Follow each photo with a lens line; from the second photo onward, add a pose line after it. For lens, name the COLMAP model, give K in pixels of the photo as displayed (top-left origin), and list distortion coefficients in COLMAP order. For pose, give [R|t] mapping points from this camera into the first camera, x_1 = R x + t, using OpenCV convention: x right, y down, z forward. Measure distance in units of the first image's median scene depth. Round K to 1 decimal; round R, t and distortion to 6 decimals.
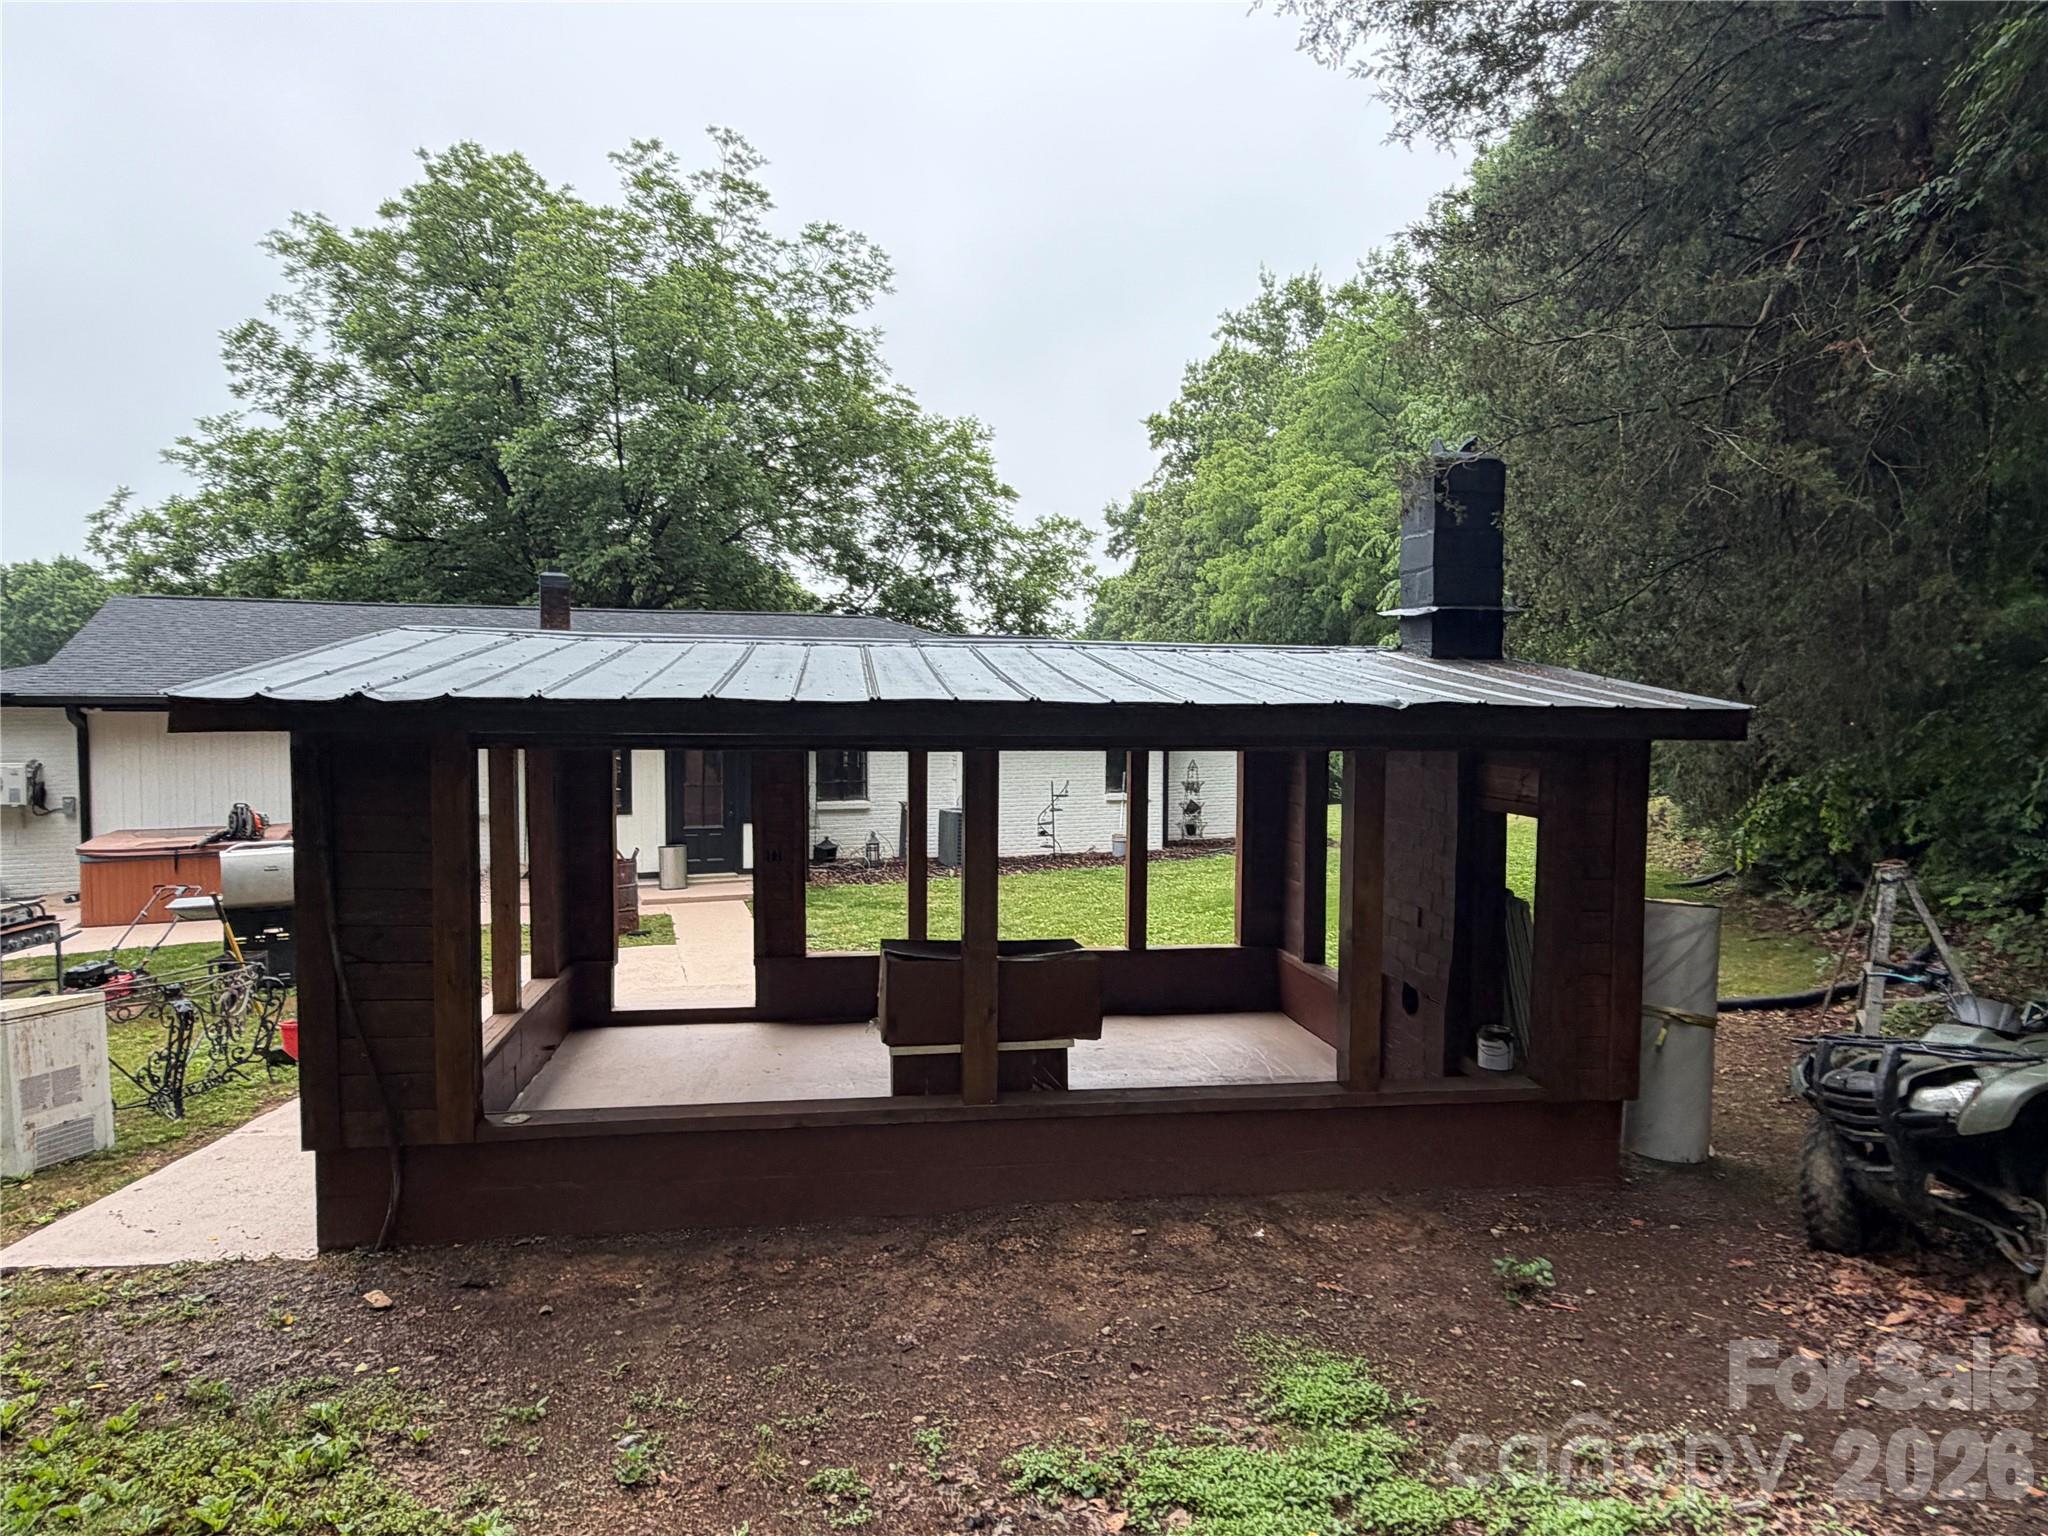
lens RADIAL K [[1244.6, 0, 1026.3], [0, 1244.6, 764.2], [0, 0, 1]] dist [0.001096, -0.000102]
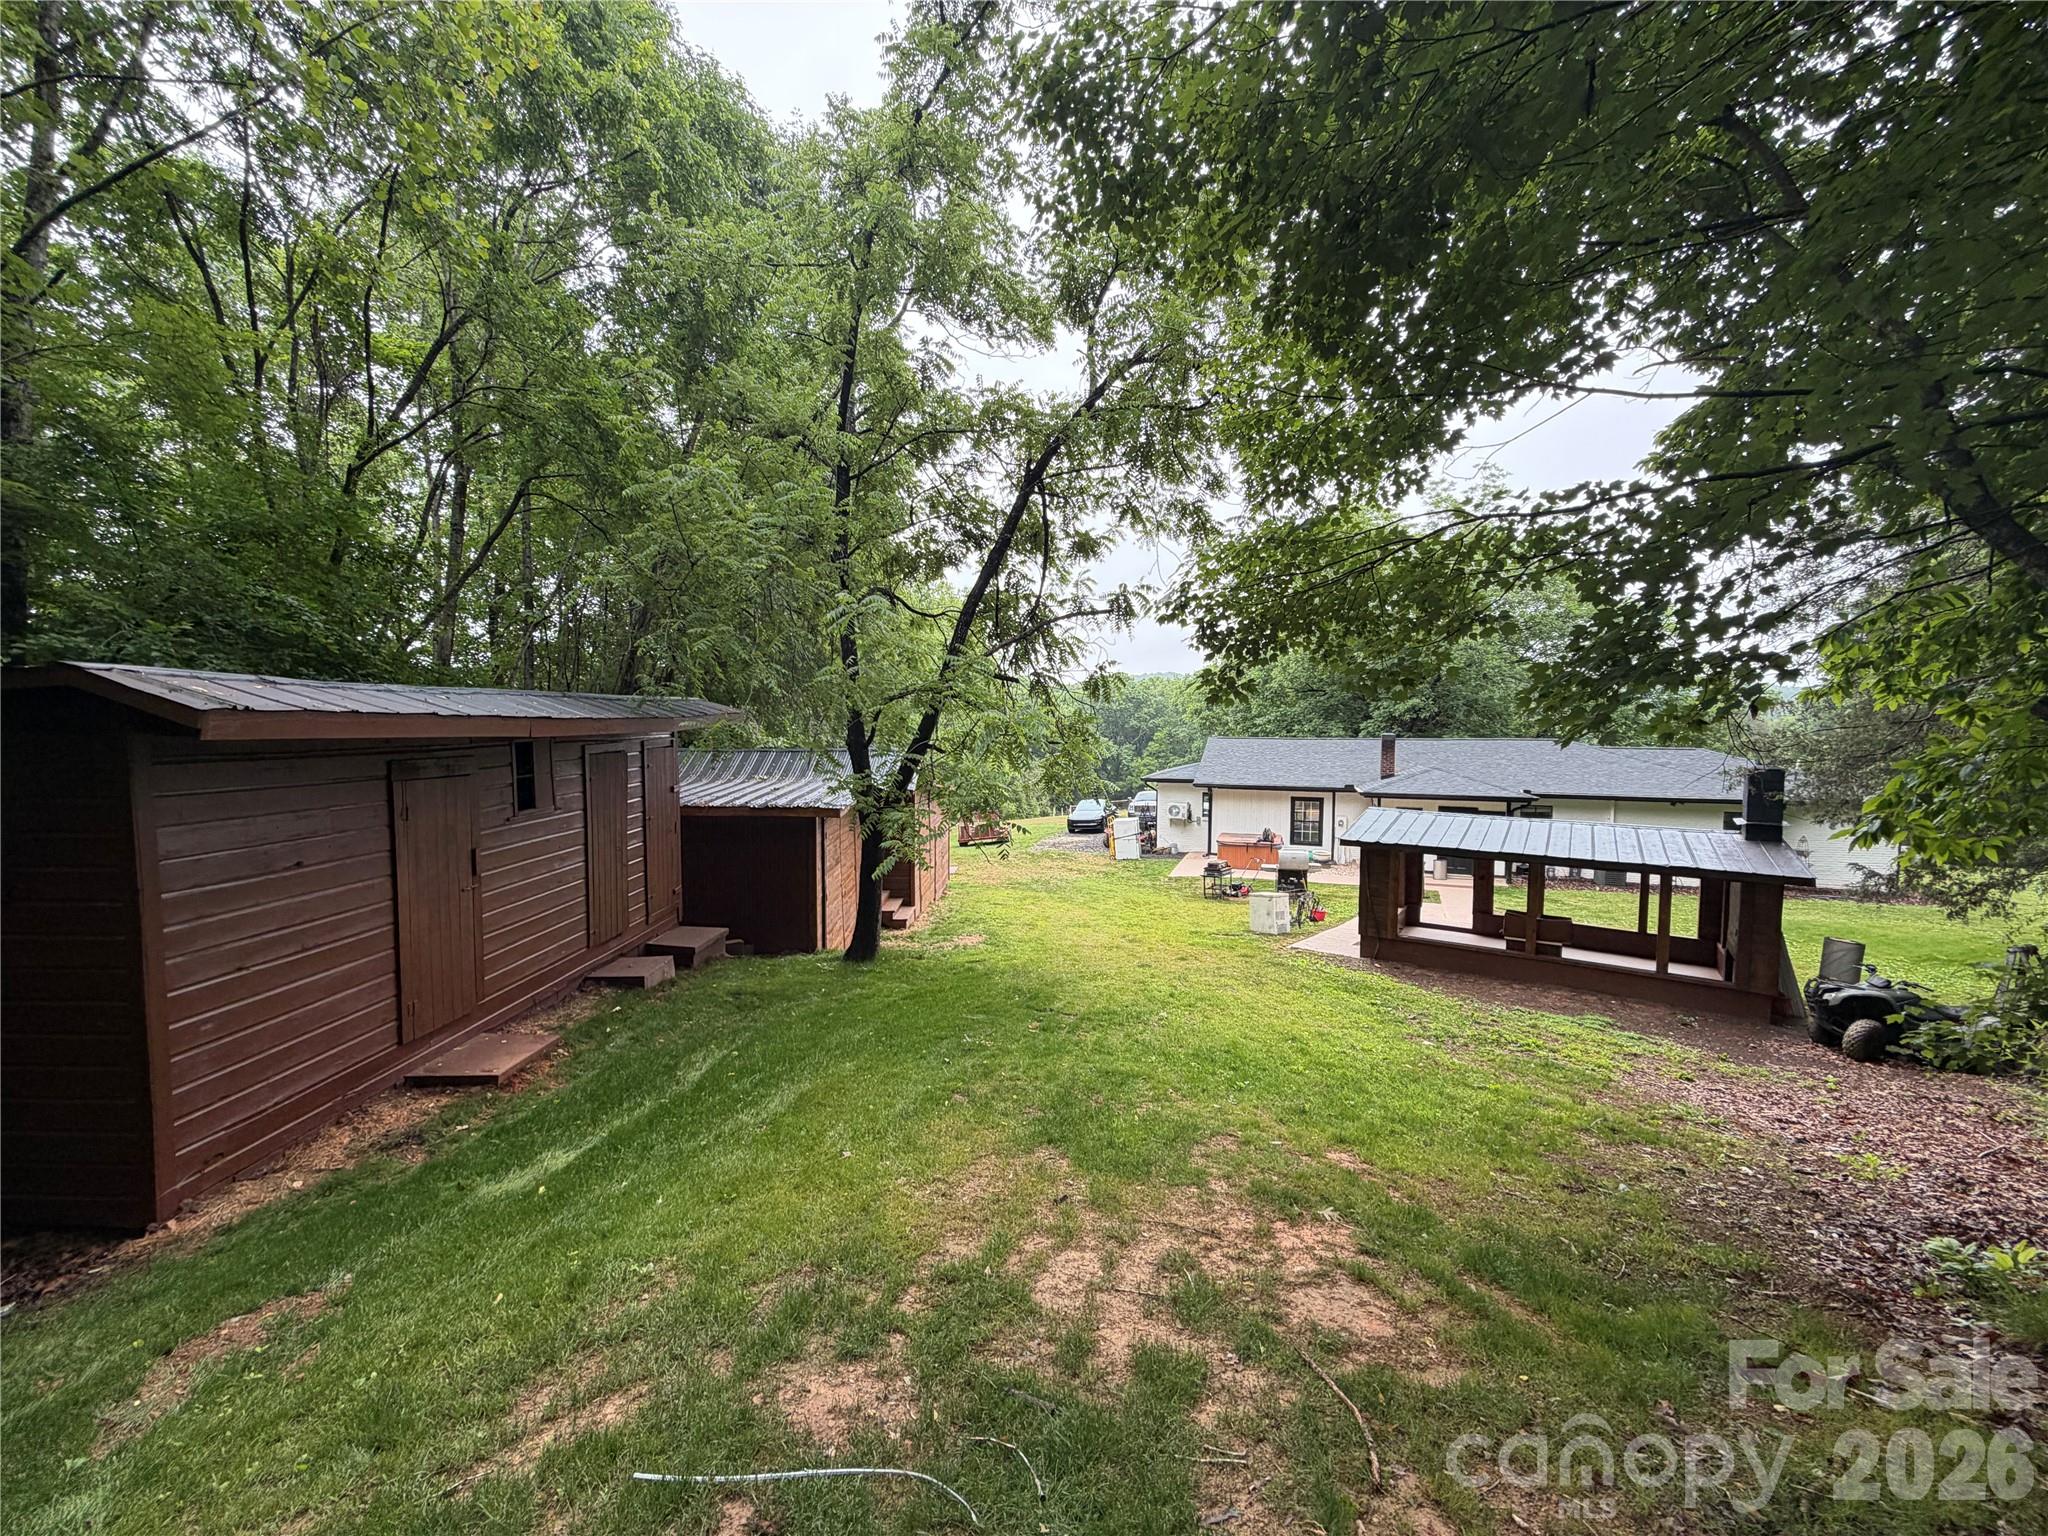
lens RADIAL K [[806.8, 0, 1026.0], [0, 806.8, 764.8], [0, 0, 1]] dist [0.003740, 0.000163]
pose [[0.733522, 0.029229, -0.679037, 0.286272], [-0.039519, 0.999219, 0.000321, -0.145887], [0.678516, 0.026599, 0.734104, -1.095195]]
